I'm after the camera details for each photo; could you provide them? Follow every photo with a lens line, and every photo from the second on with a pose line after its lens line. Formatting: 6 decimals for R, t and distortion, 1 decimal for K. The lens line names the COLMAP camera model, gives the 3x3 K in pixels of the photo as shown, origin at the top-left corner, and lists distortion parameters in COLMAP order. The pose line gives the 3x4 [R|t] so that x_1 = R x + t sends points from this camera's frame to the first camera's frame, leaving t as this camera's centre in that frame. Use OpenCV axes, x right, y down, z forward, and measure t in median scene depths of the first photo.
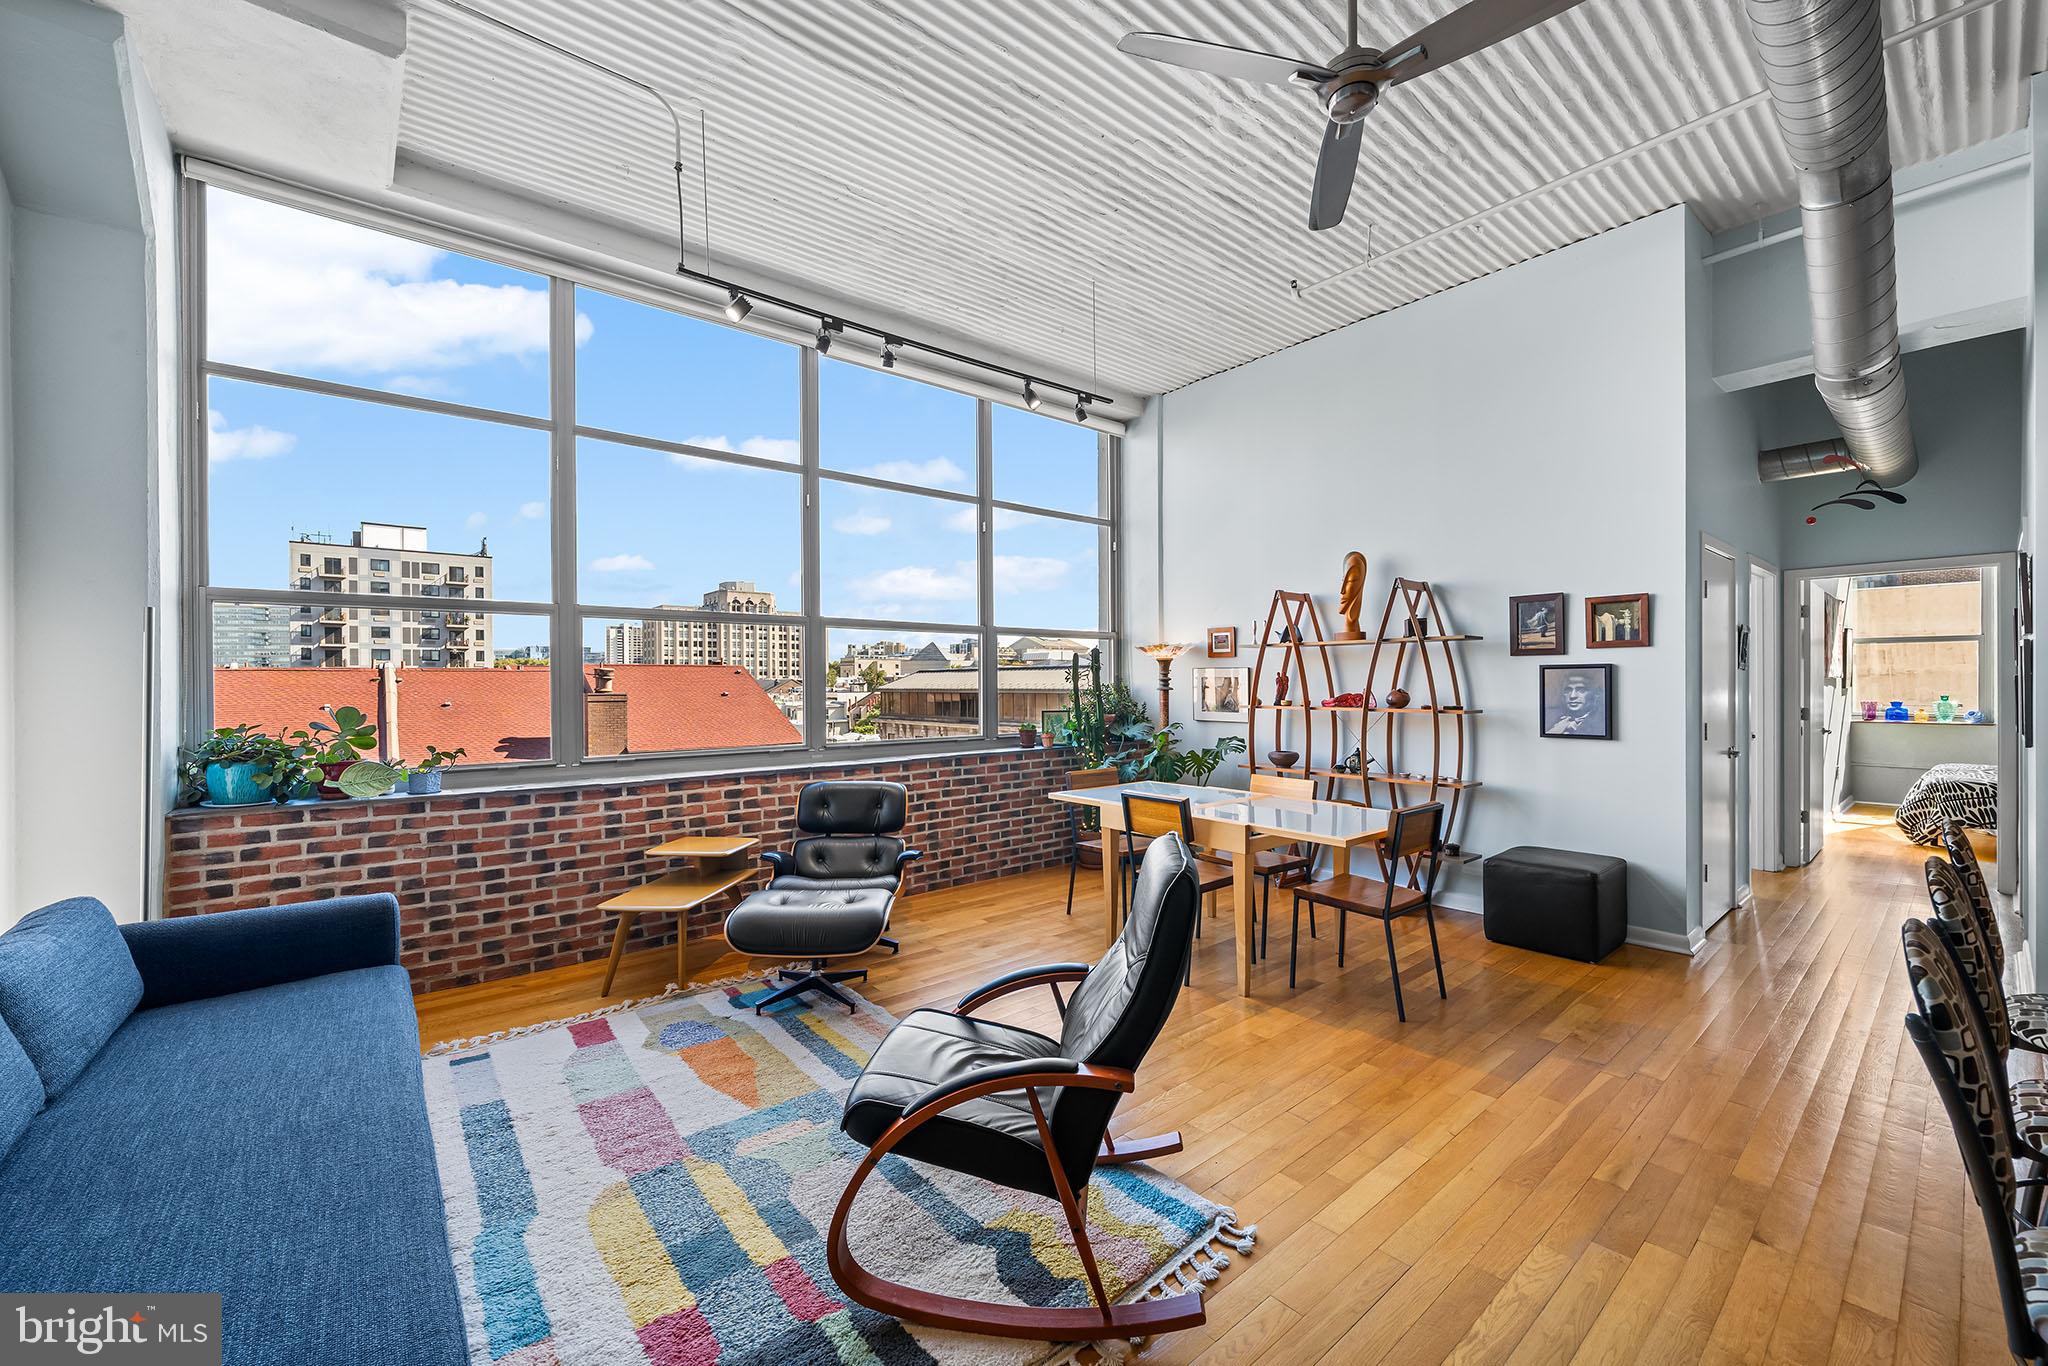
lens RADIAL K [[806.3, 0, 1018.8], [0, 806.3, 686.2], [0, 0, 1]] dist [-0.000350, -0.000578]
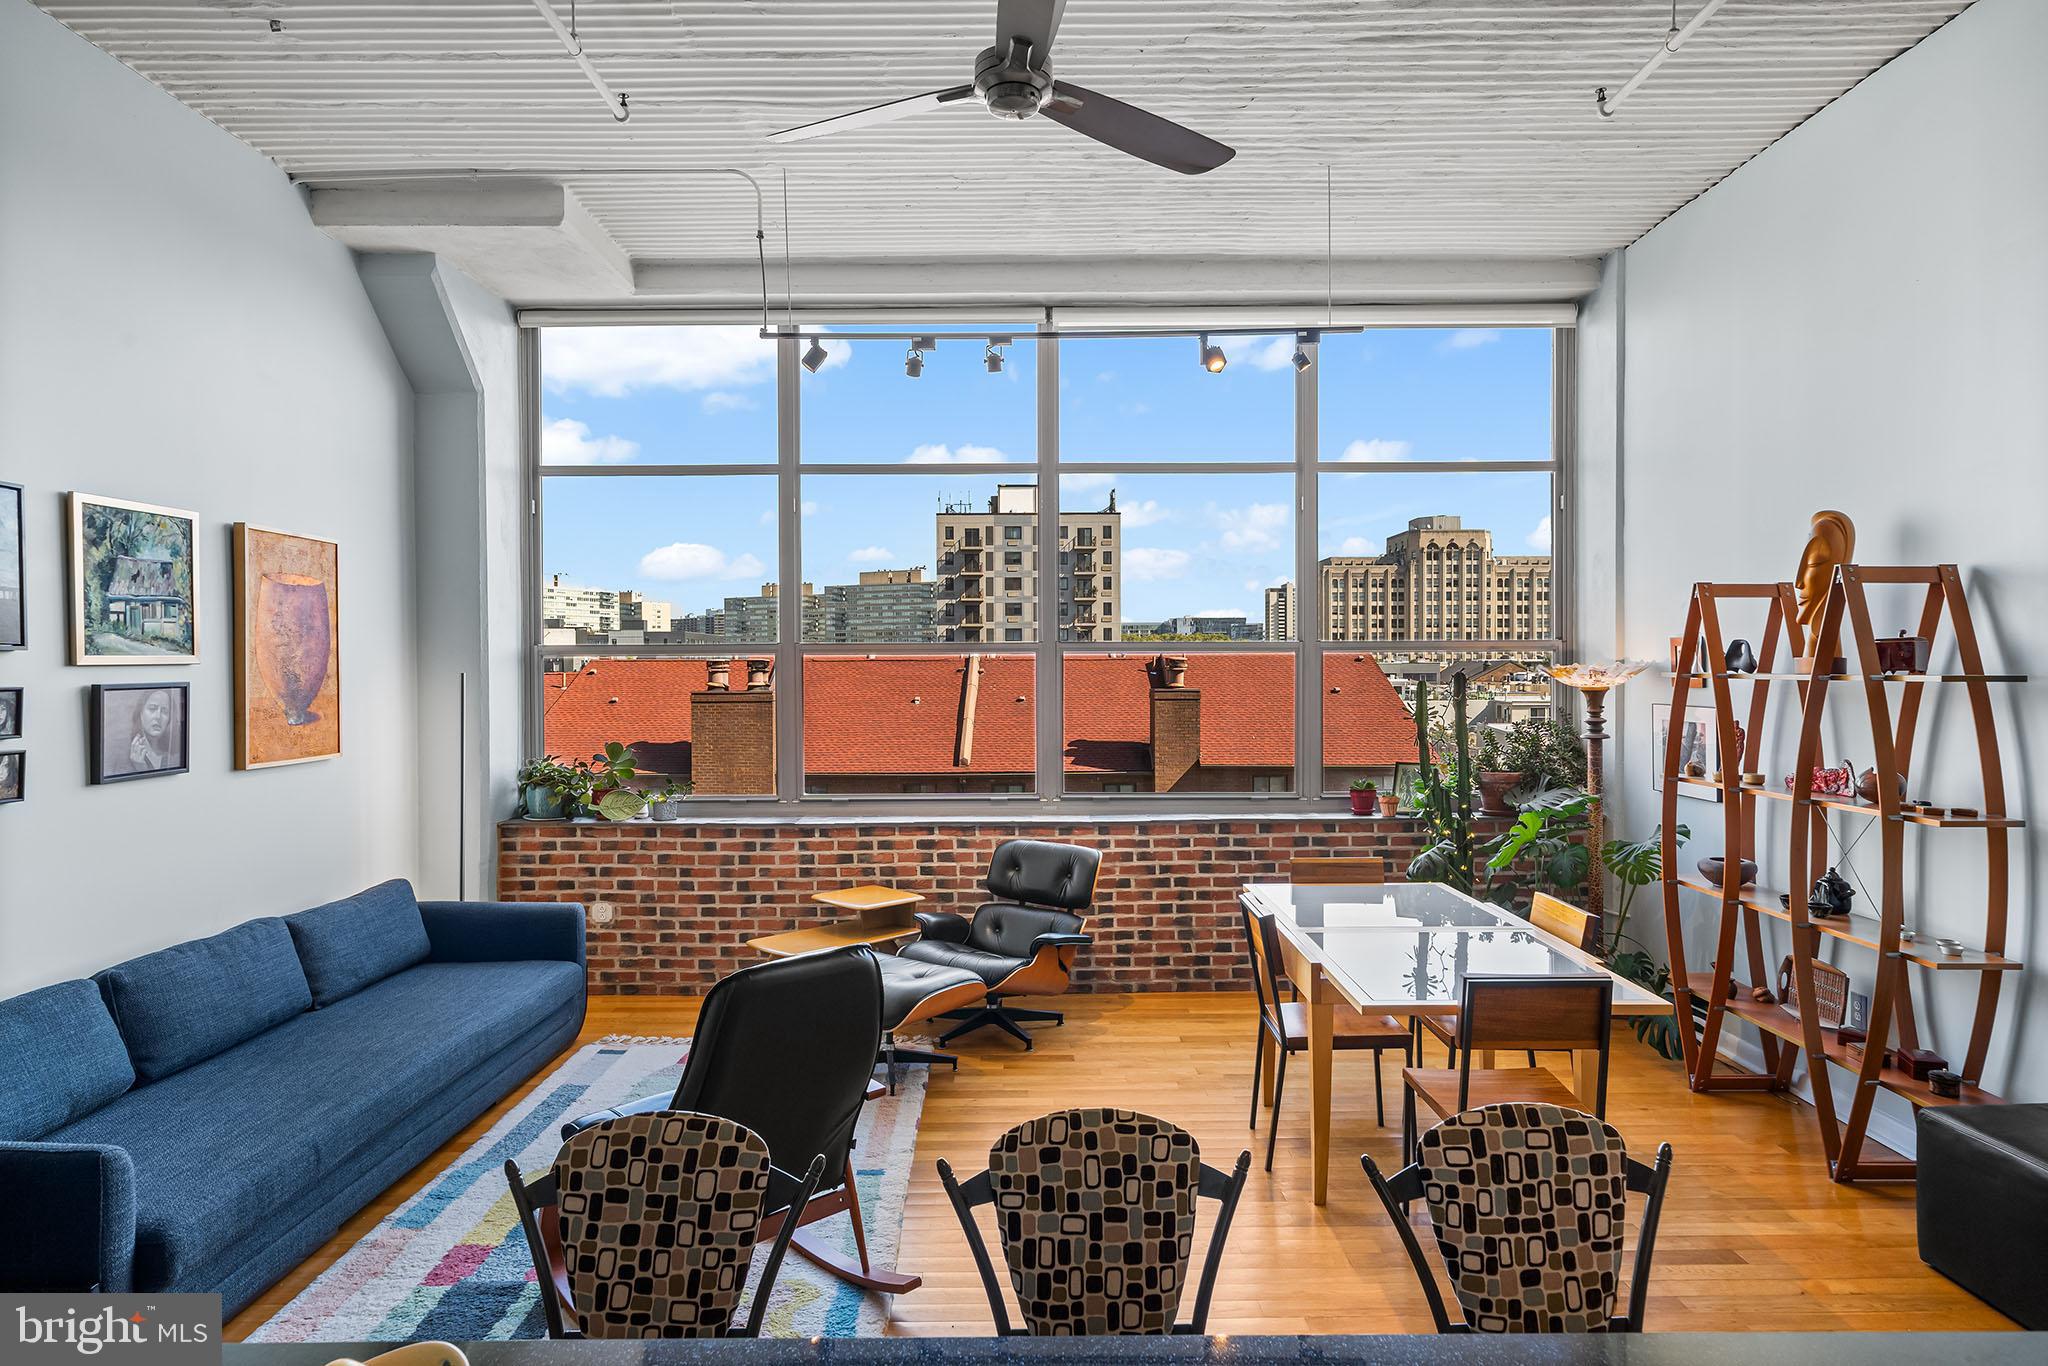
lens RADIAL K [[1186.6, 0, 1013.8], [0, 1186.6, 686.7], [0, 0, 1]] dist [0.002920, 0.002400]
pose [[0.771450, 0.012018, -0.636177, 0.629431], [-0.002040, 0.999863, 0.016414, -0.074333], [0.636287, -0.011365, 0.771369, 0.025408]]
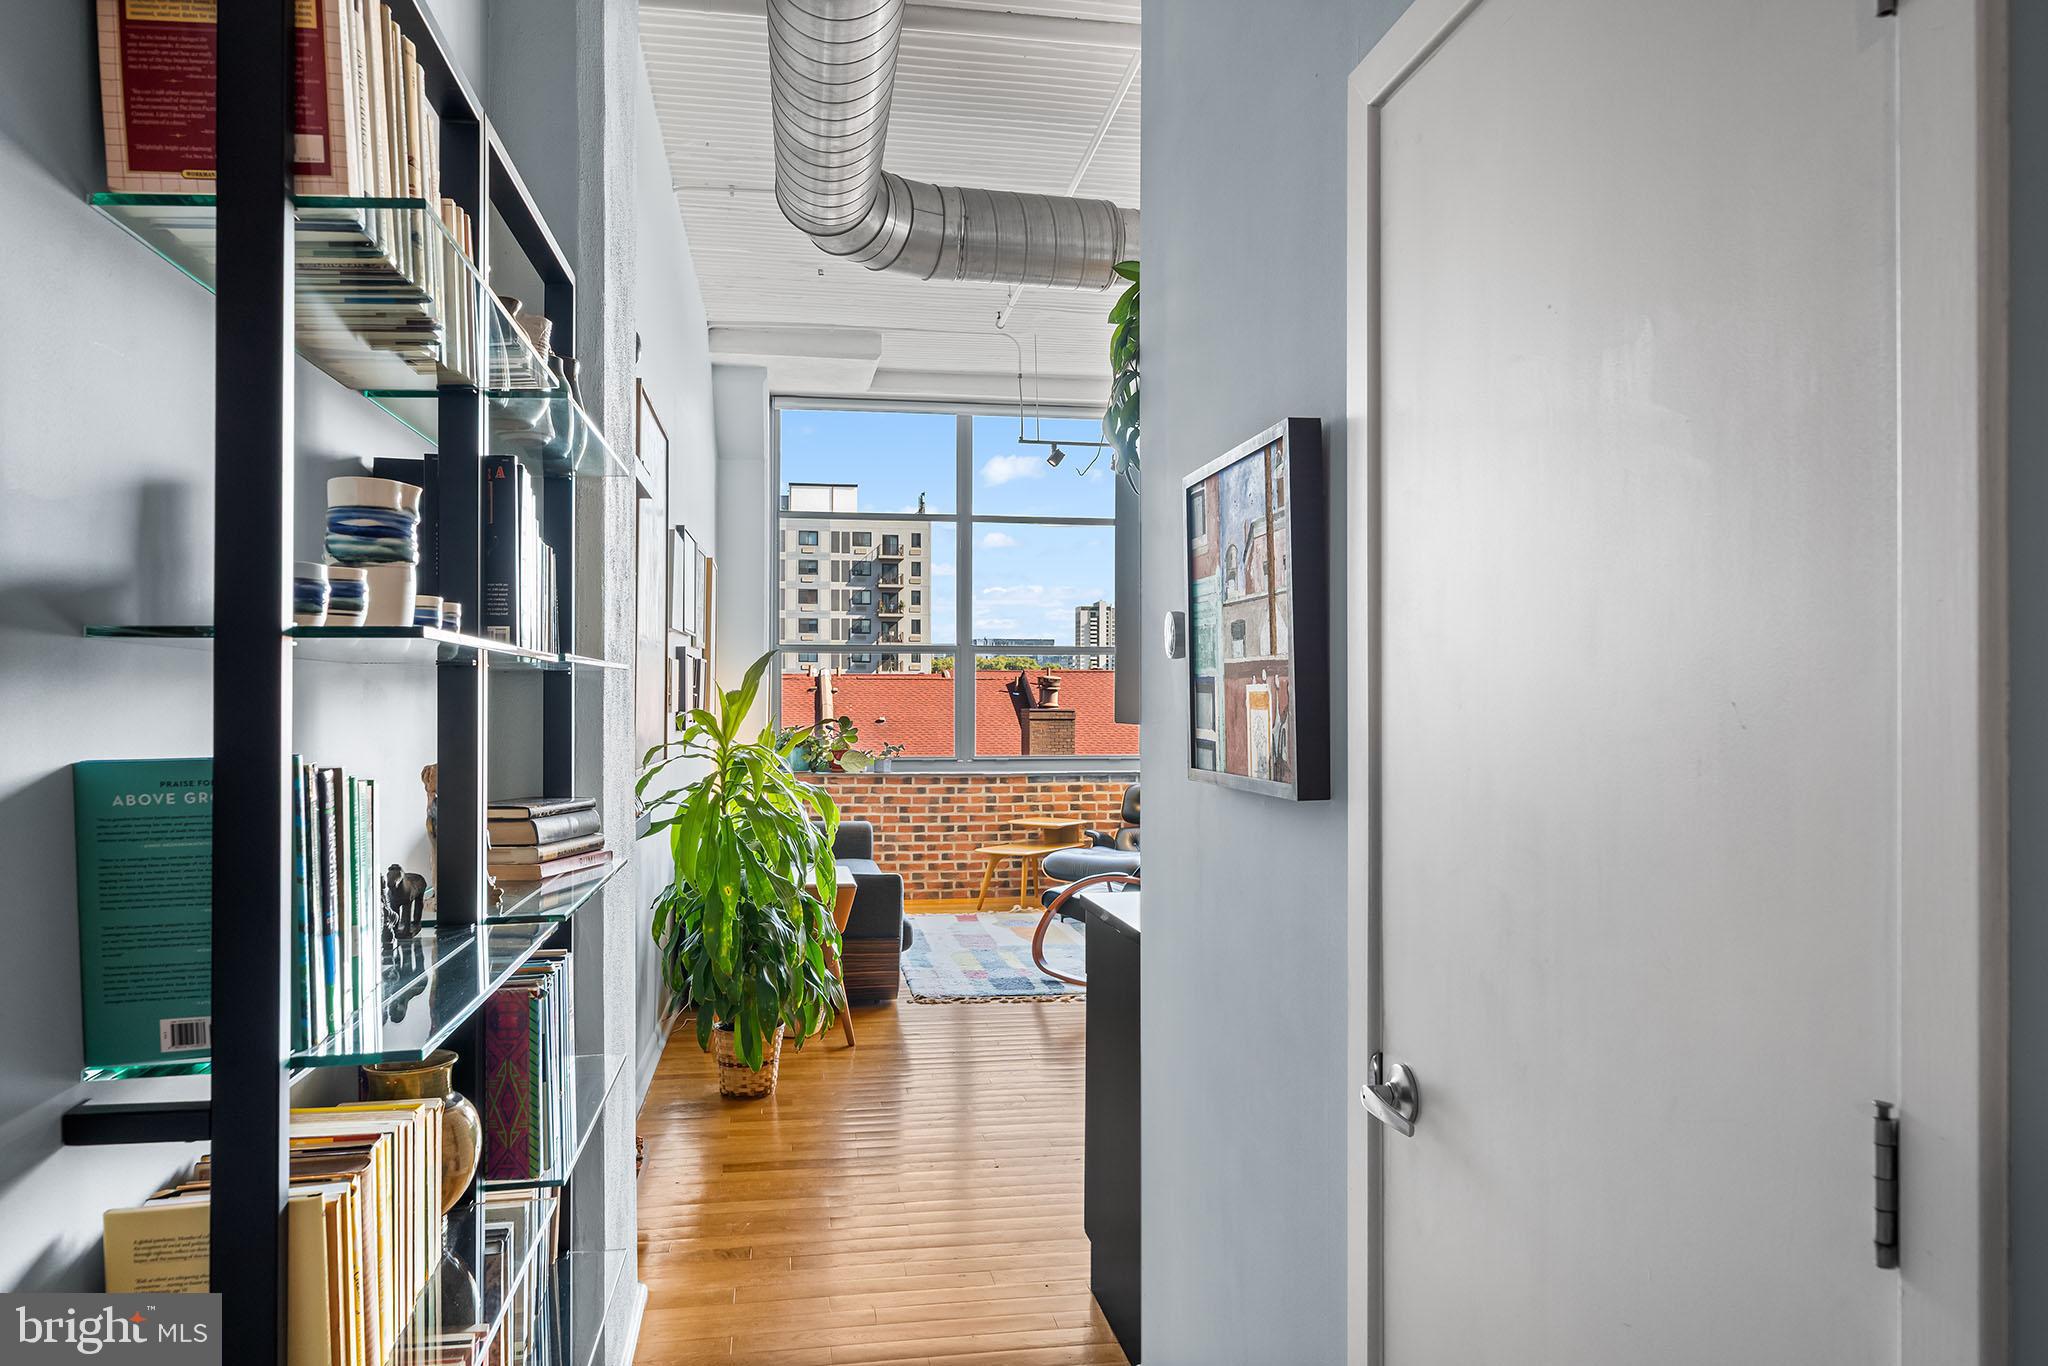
lens RADIAL K [[1393.8, 0, 1012.7], [0, 1393.8, 689.1], [0, 0, 1]] dist [0.009762, -0.000130]
pose [[0.868015, 0.006009, -0.496501, 0.728842], [-0.010164, 0.999932, -0.005669, -0.013837], [0.496434, 0.009967, 0.868017, -1.082280]]
